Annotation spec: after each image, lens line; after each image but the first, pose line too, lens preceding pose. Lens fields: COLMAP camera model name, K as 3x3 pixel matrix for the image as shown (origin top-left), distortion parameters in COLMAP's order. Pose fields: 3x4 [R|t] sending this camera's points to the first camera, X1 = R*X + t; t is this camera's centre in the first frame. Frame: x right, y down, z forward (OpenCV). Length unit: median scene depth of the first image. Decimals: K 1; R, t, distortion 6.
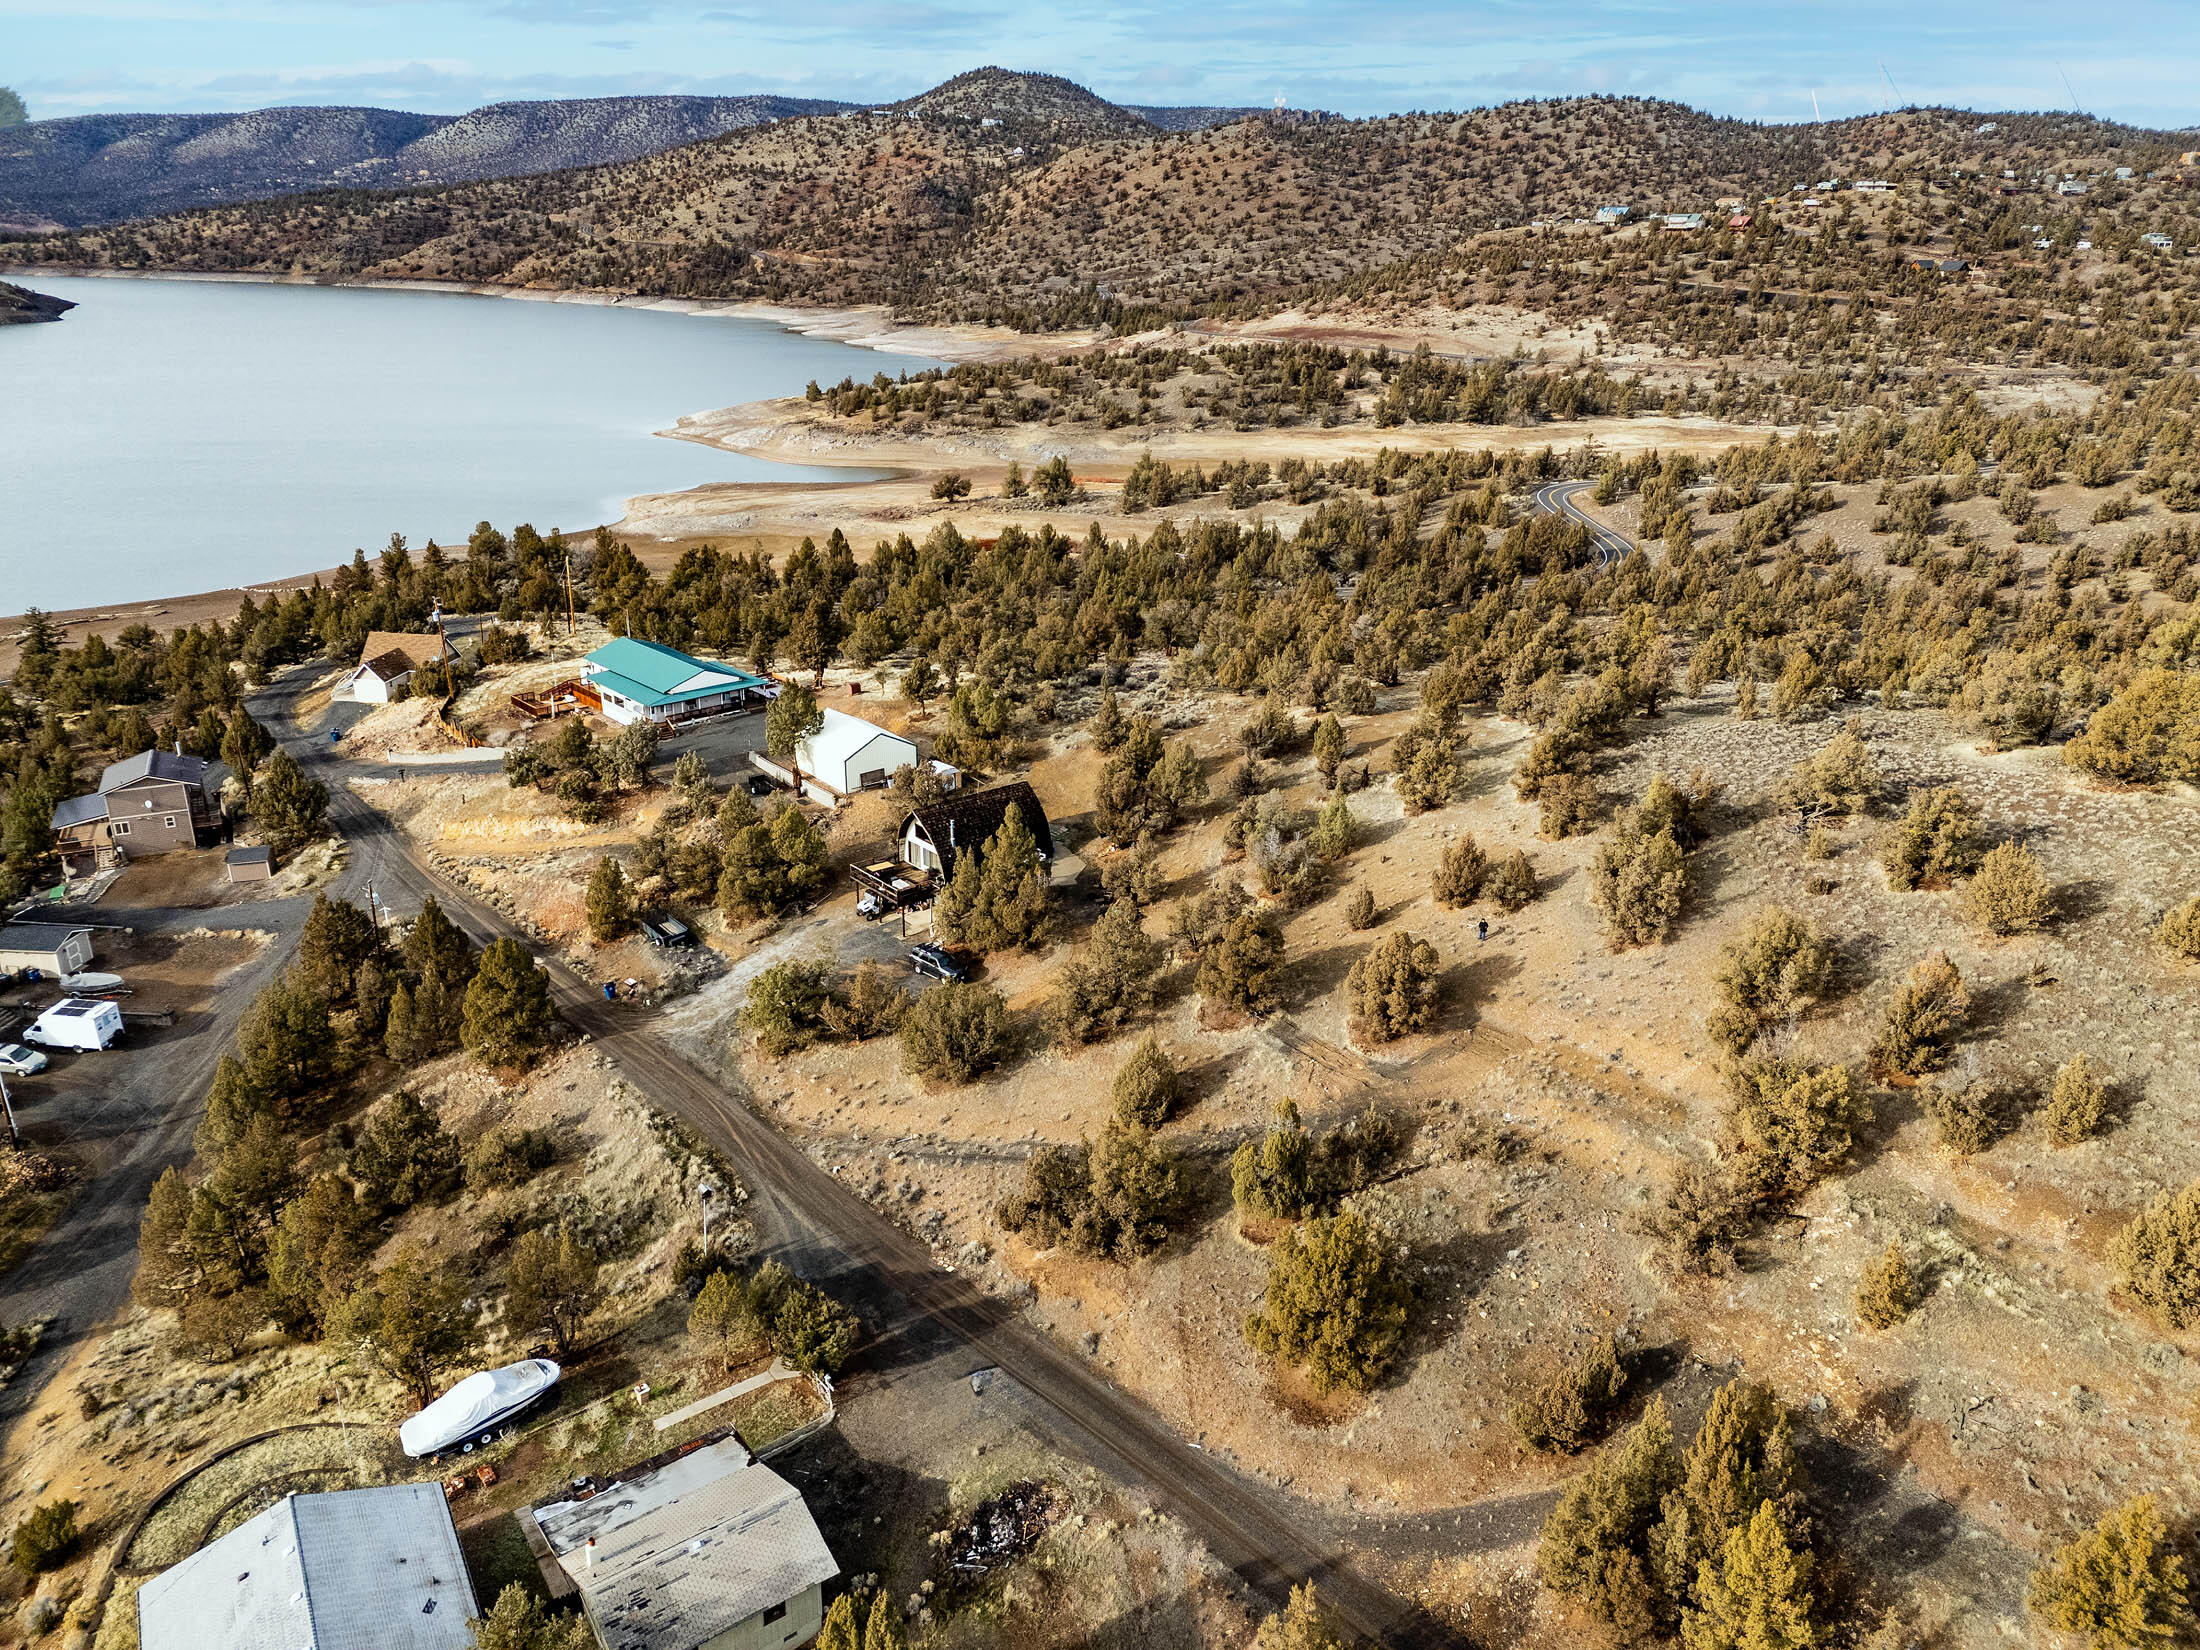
lens RADIAL K [[1610.7, 0, 1097.2], [0, 1610.7, 820.9], [0, 0, 1]] dist [0.067541, -0.048927]
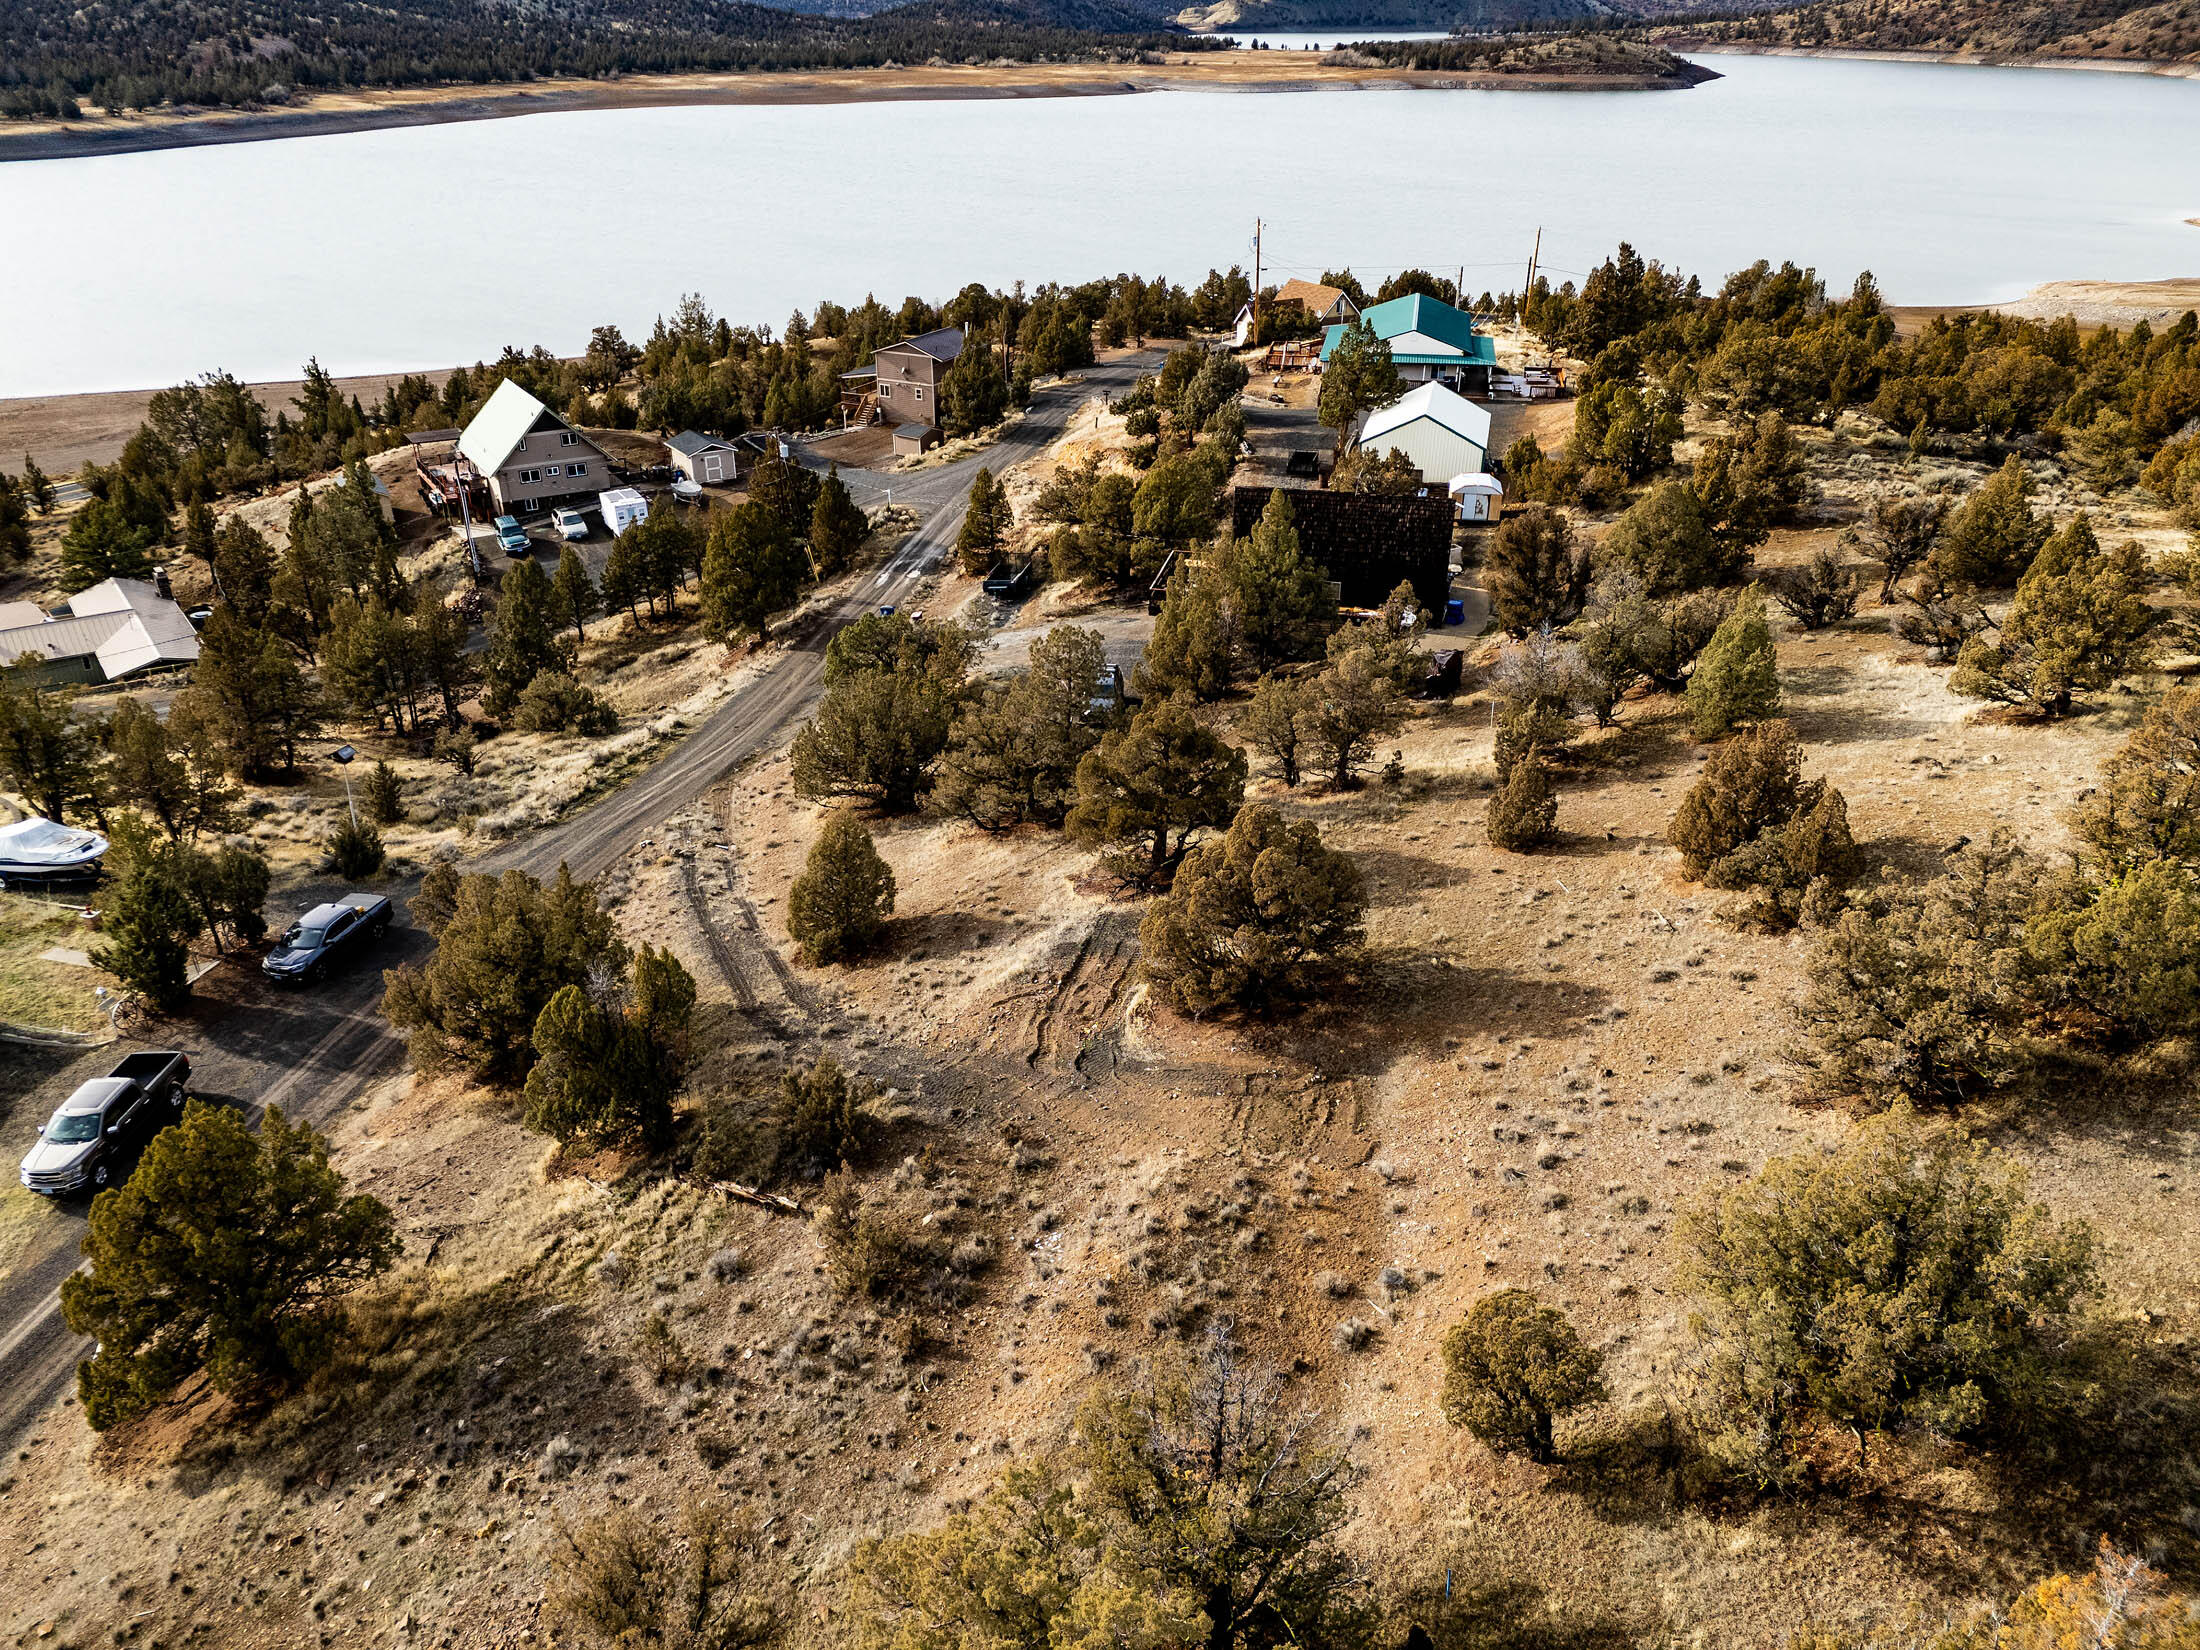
lens RADIAL K [[1610.7, 0, 1097.2], [0, 1610.7, 815.6], [0, 0, 1]] dist [0.067541, -0.048927]
pose [[0.609684, 0.351824, -0.710285, 0.070779], [-0.278093, 0.934078, 0.223969, -0.002489], [0.742259, 0.060975, 0.667333, 0.098113]]
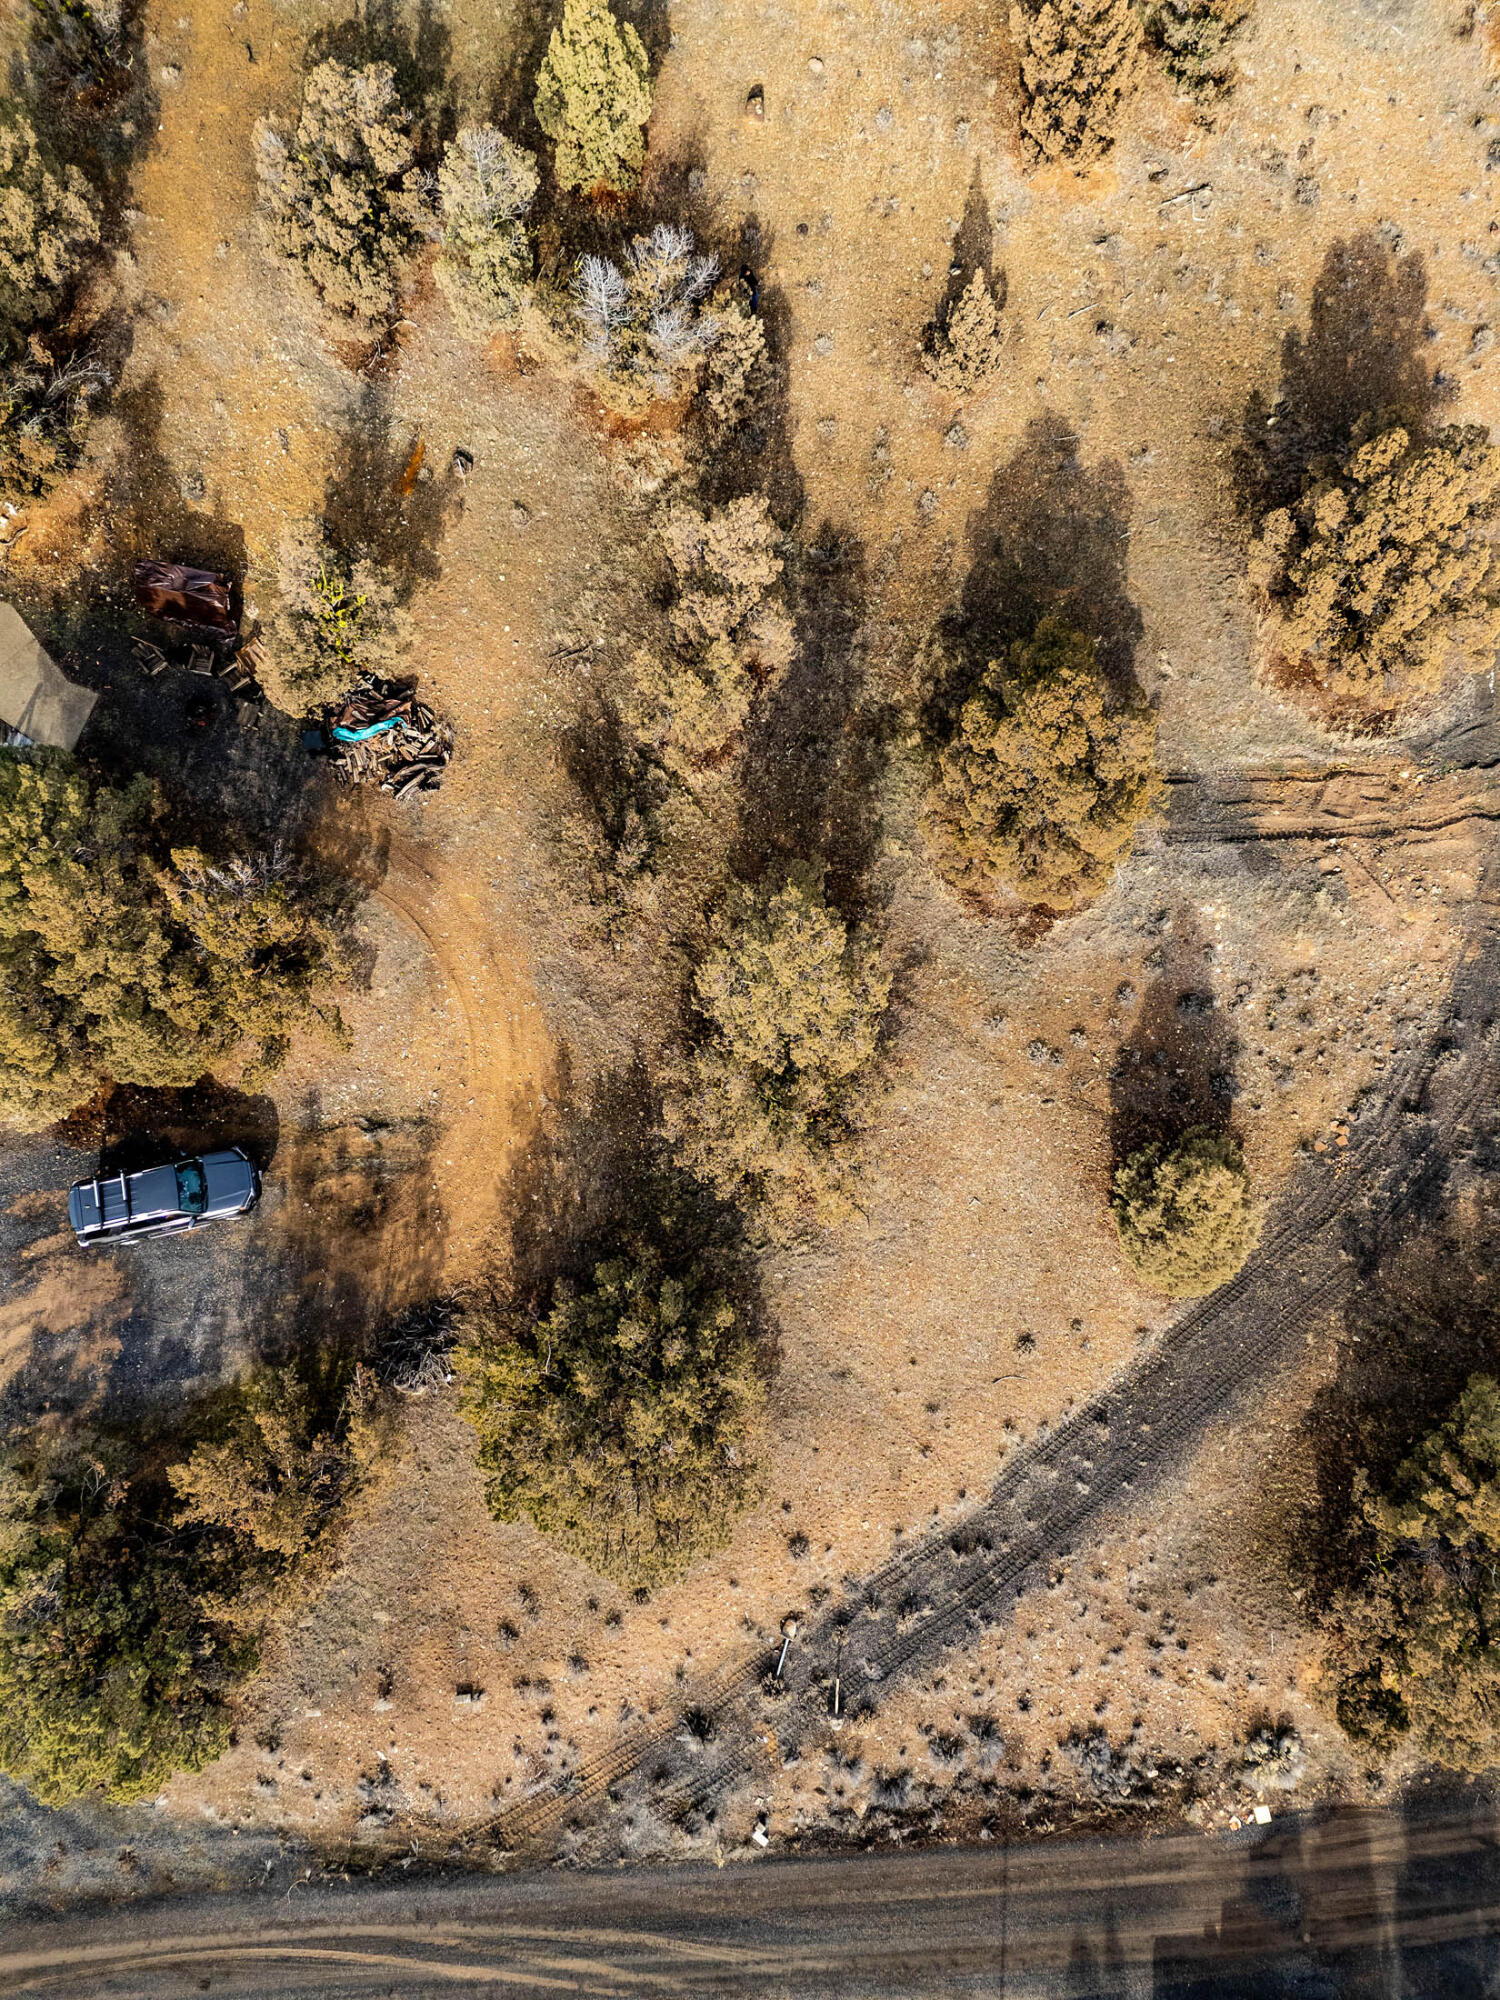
lens RADIAL K [[1464.3, 0, 731.8], [0, 1464.3, 1000.5], [0, 0, 1]] dist [0.067541, -0.048927]
pose [[0.565867, -0.798975, 0.203552, -0.010365], [0.313119, 0.436632, 0.843392, -0.031671], [-0.762726, -0.413512, 0.497250, 0.133620]]
